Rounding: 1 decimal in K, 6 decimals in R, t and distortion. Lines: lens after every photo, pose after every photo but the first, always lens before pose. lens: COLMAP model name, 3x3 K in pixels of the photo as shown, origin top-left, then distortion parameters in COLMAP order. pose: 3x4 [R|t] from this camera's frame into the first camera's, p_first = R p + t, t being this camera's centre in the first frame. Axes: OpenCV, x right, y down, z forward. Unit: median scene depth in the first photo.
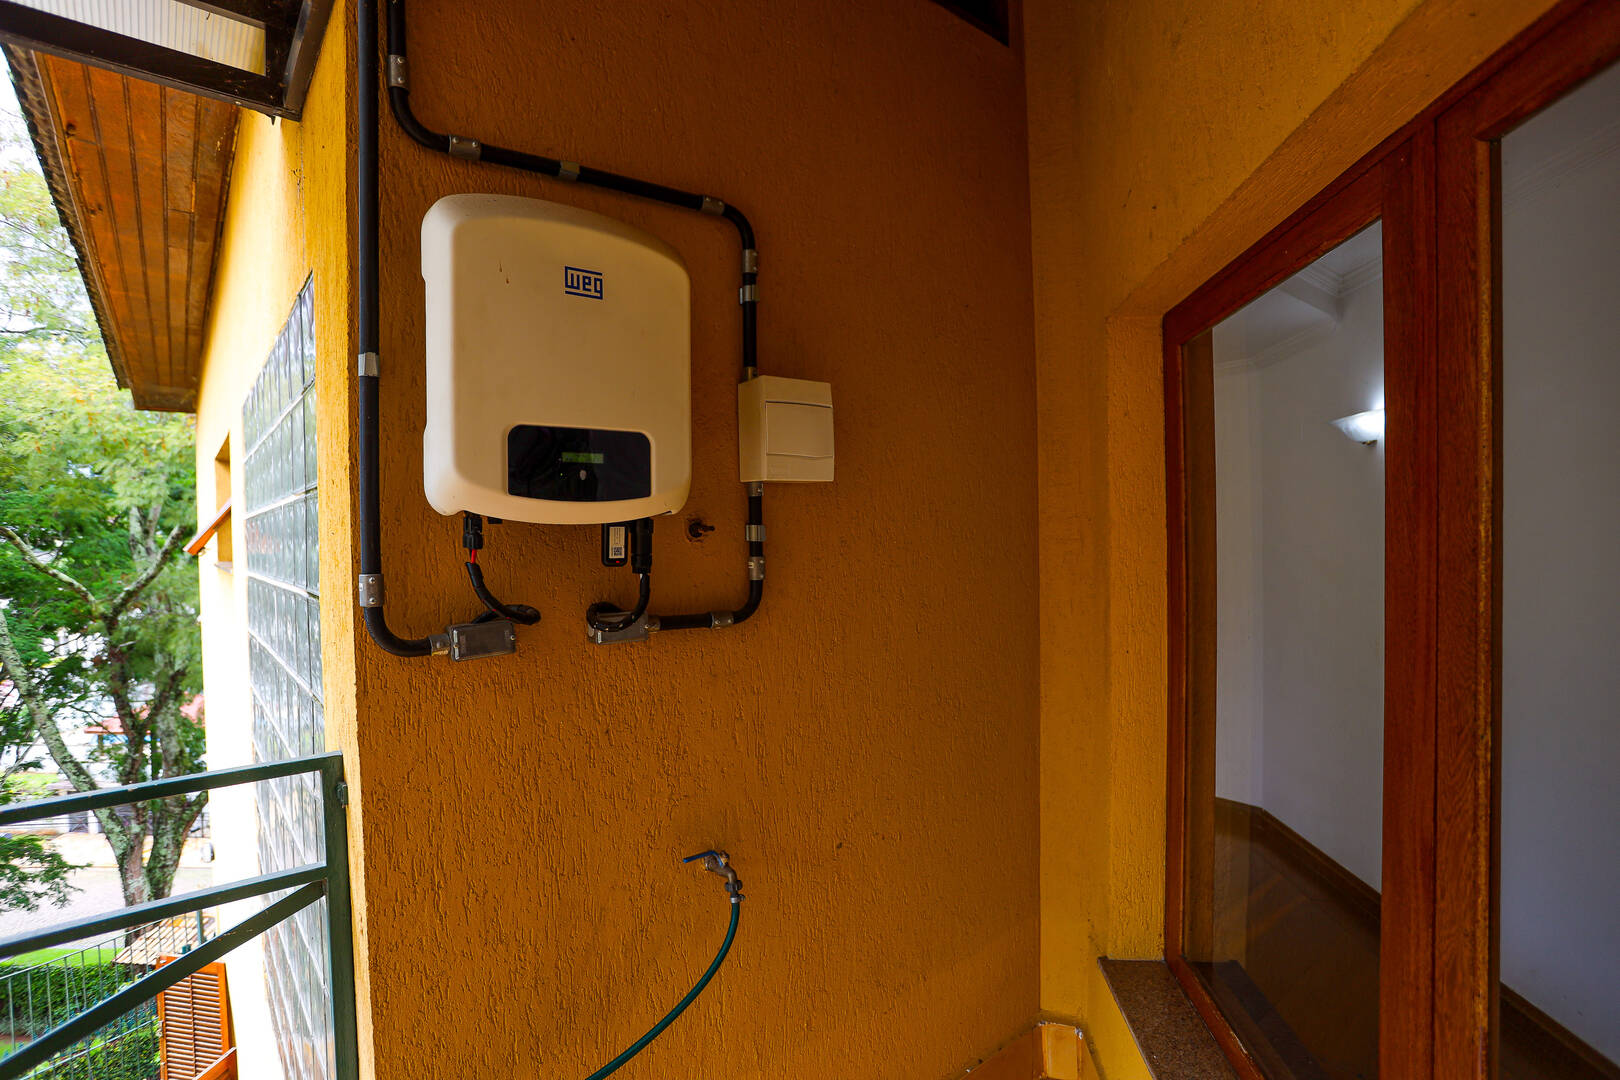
lens RADIAL K [[788.5, 0, 806.0], [0, 788.5, 550.1], [0, 0, 1]] dist [-0.075044, 0.033077]
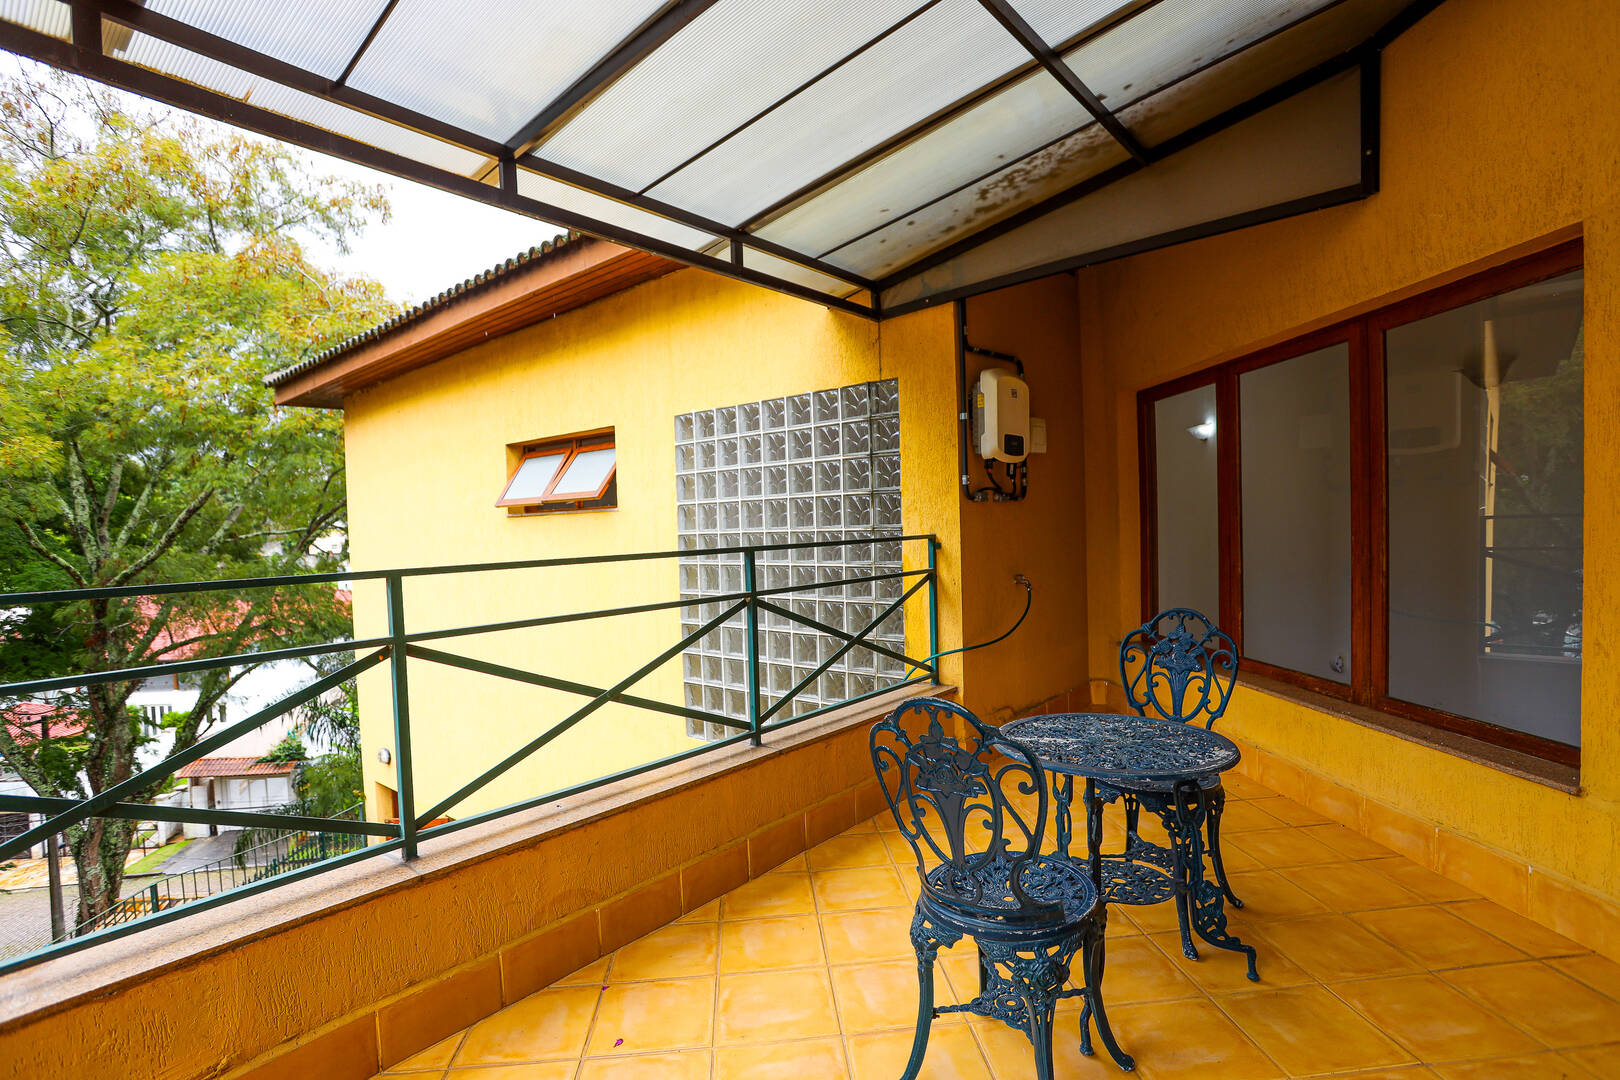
lens RADIAL K [[788.5, 0, 806.0], [0, 788.5, 550.1], [0, 0, 1]] dist [-0.075044, 0.033077]
pose [[0.985442, -0.016717, 0.169190, -1.436352], [0.015336, 0.999838, 0.009464, 0.250372], [-0.169321, -0.006732, 0.985538, -1.838394]]
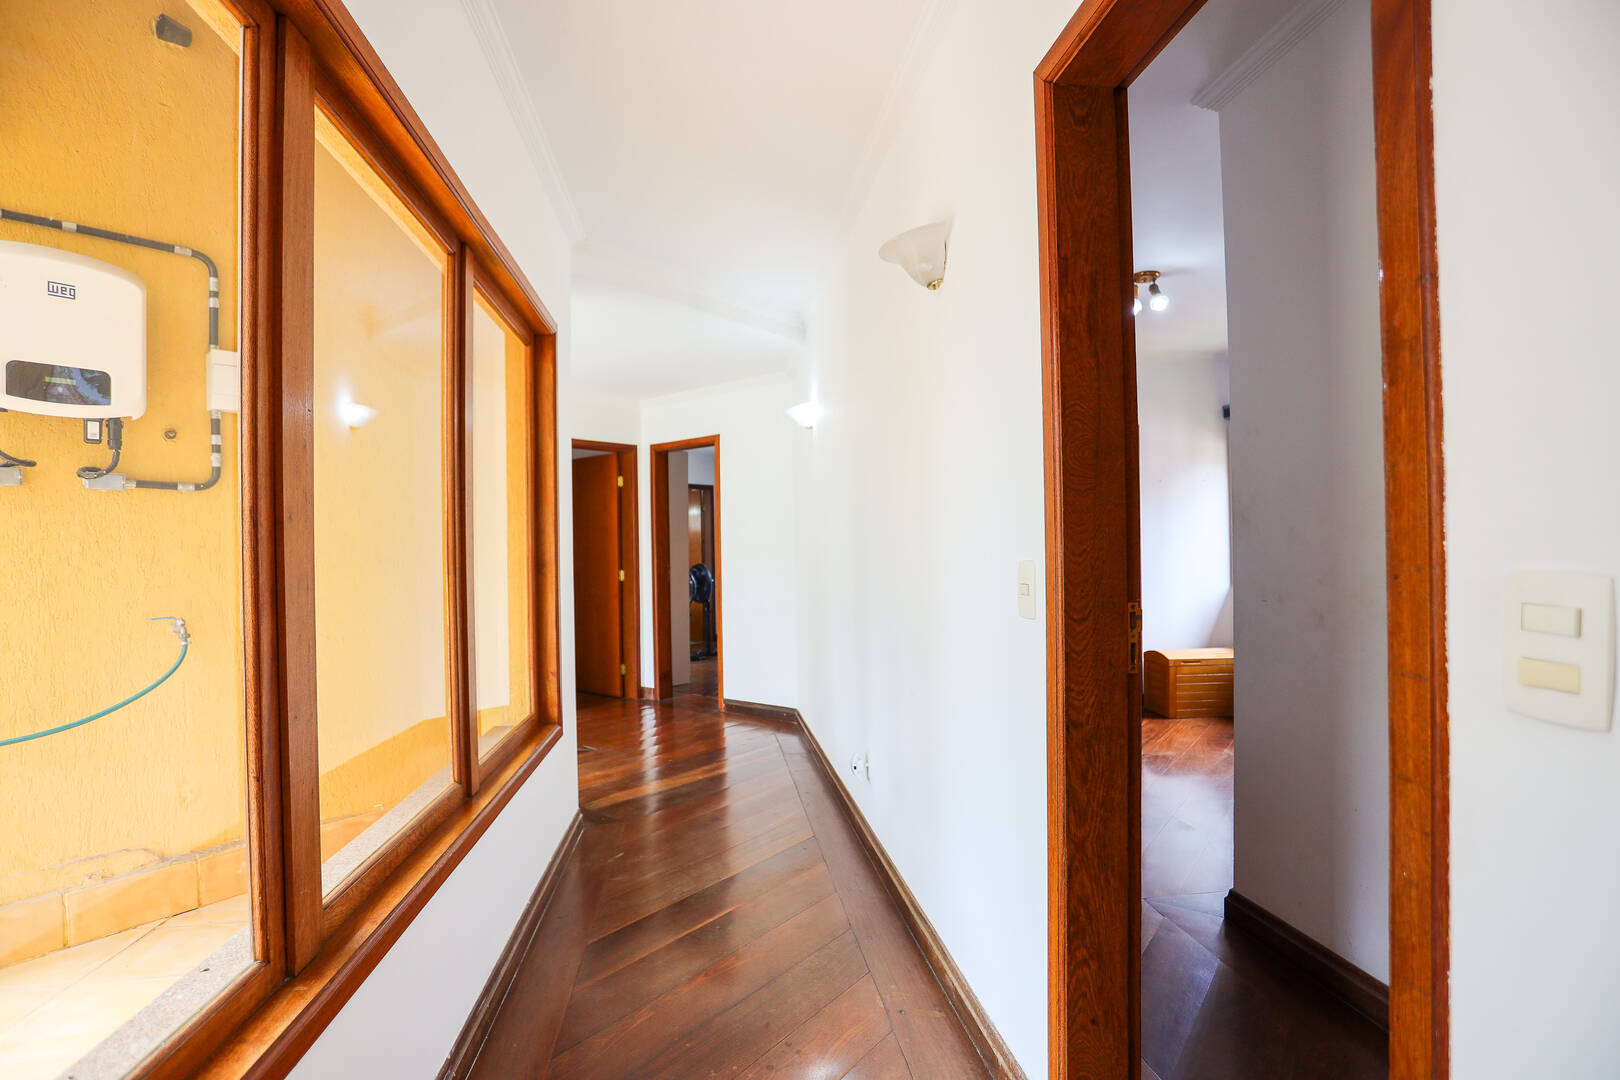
lens RADIAL K [[788.5, 0, 806.0], [0, 788.5, 550.1], [0, 0, 1]] dist [-0.075044, 0.033077]
pose [[0.975630, 0.008502, 0.219255, 0.873957], [-0.003754, 0.999749, -0.022065, 0.264113], [-0.219388, 0.020704, 0.975418, -0.959014]]
